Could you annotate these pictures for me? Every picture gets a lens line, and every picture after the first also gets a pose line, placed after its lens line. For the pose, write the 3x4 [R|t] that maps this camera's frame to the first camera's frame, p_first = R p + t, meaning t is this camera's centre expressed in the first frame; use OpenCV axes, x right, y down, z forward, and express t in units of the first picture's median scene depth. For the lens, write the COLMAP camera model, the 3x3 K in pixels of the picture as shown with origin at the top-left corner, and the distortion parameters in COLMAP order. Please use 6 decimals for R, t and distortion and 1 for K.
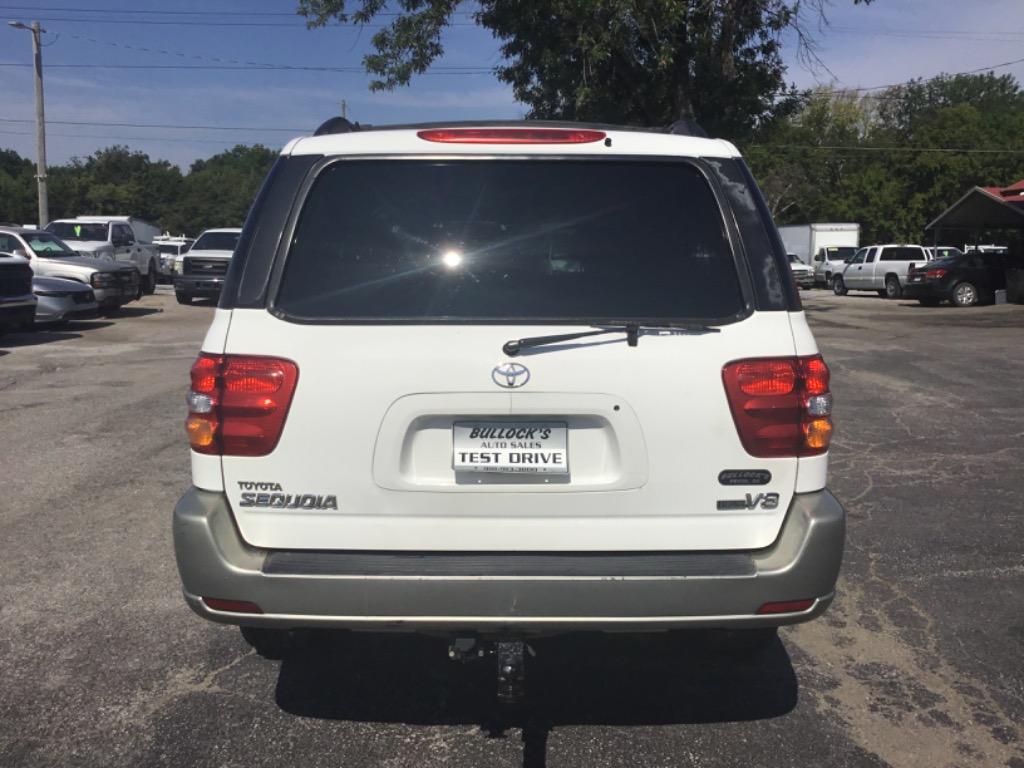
lens RADIAL K [[921.9, 0, 516.5], [0, 921.9, 383.1], [0, 0, 1]] dist [0.074663, -0.126156]
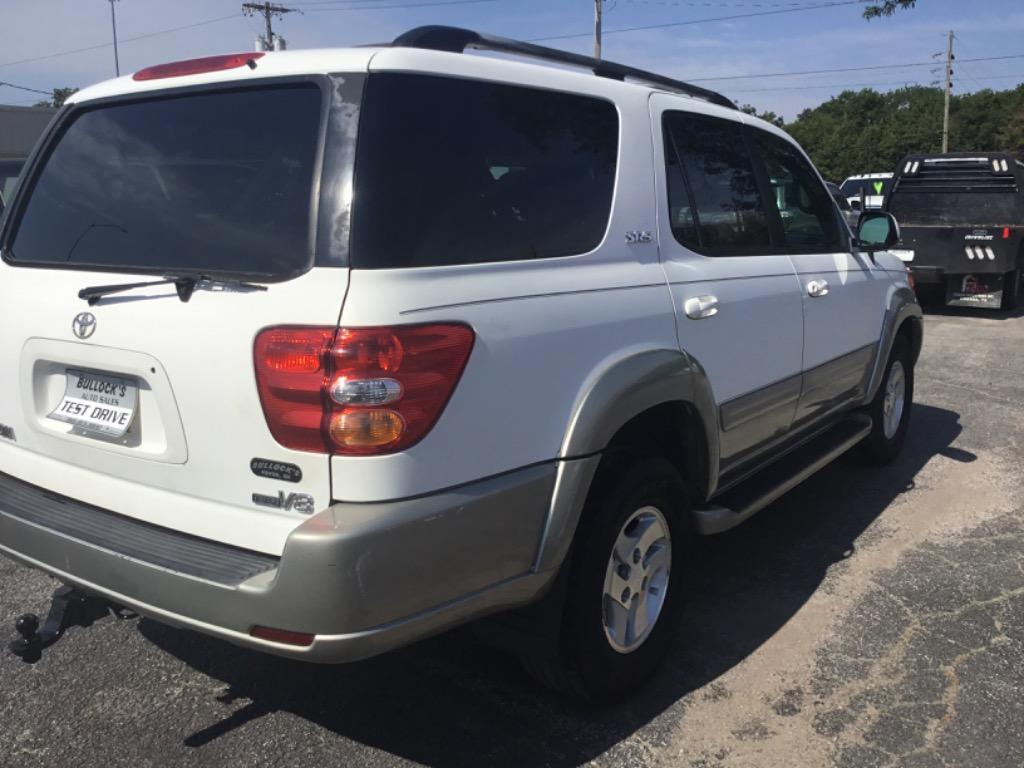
lens RADIAL K [[921.9, 0, 516.5], [0, 921.9, 383.1], [0, 0, 1]] dist [0.074663, -0.126156]
pose [[0.814669, 0.100795, -0.571100, 0.876301], [-0.071106, 0.994711, 0.074126, -0.050088], [0.575551, -0.019780, 0.817527, 0.454746]]
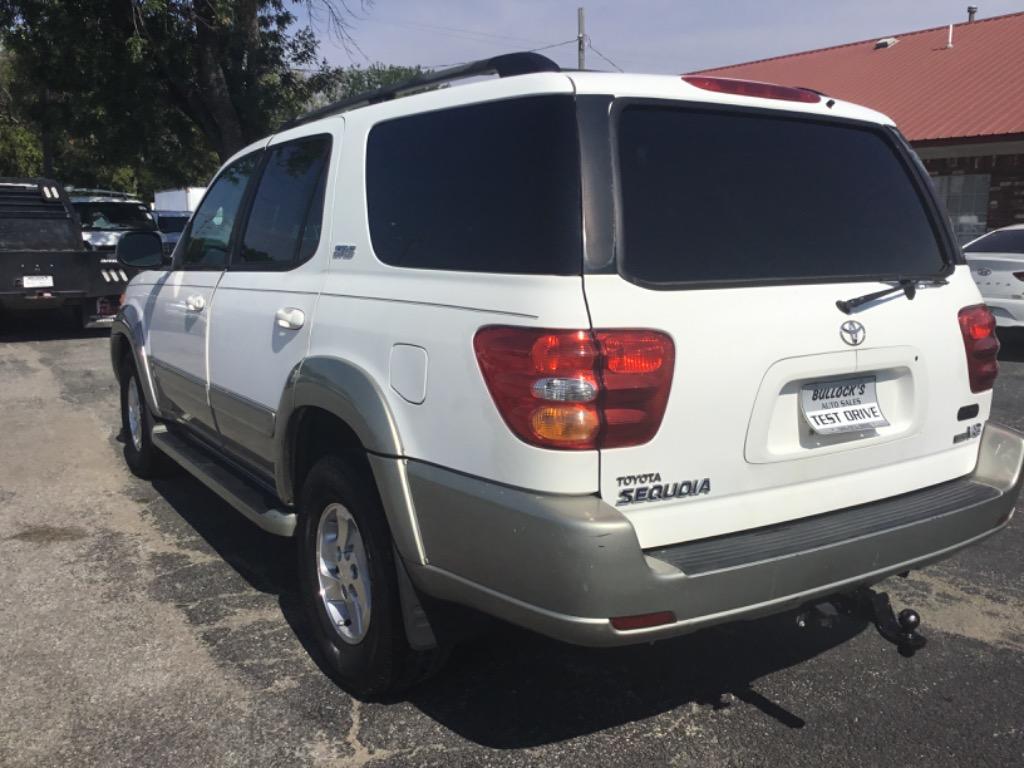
lens RADIAL K [[921.9, 0, 516.5], [0, 921.9, 383.1], [0, 0, 1]] dist [0.074663, -0.126156]
pose [[0.838858, -0.085358, 0.537616, -0.826276], [0.071997, 0.996350, 0.045853, -0.025828], [-0.539567, 0.000242, 0.841942, 0.336907]]
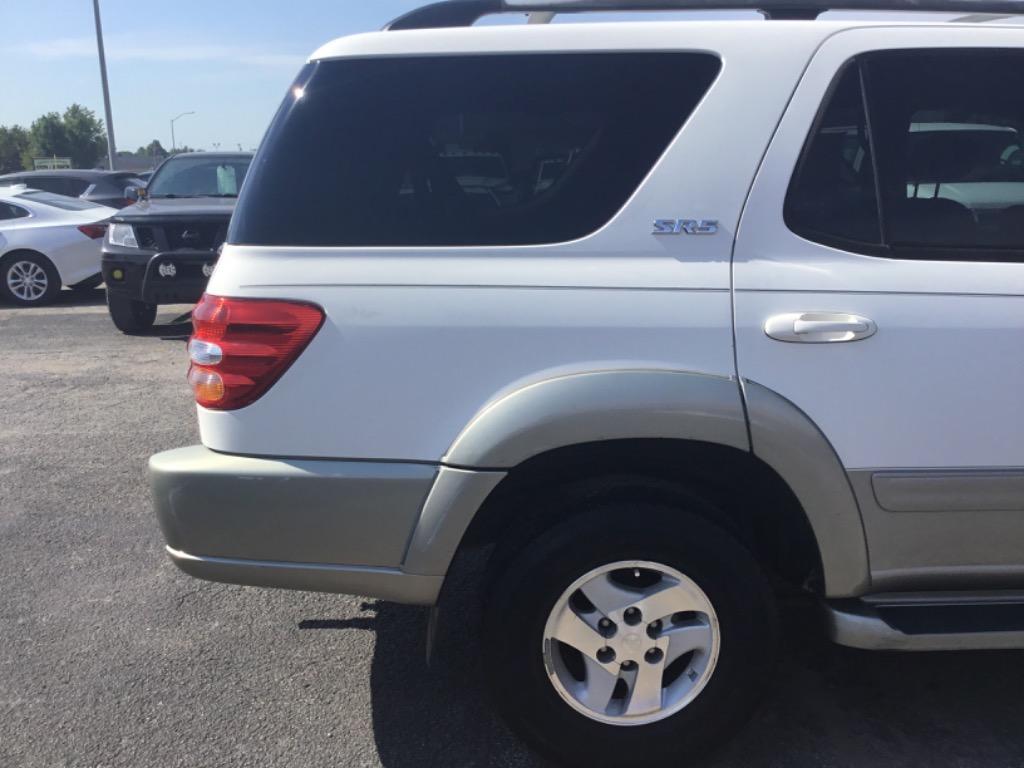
lens RADIAL K [[921.9, 0, 516.5], [0, 921.9, 383.1], [0, 0, 1]] dist [0.074663, -0.126156]
pose [[0.038455, 0.206986, -0.977588, 1.226869], [-0.125639, 0.971549, 0.200765, -0.165740], [0.991331, 0.115102, 0.063366, 1.265103]]
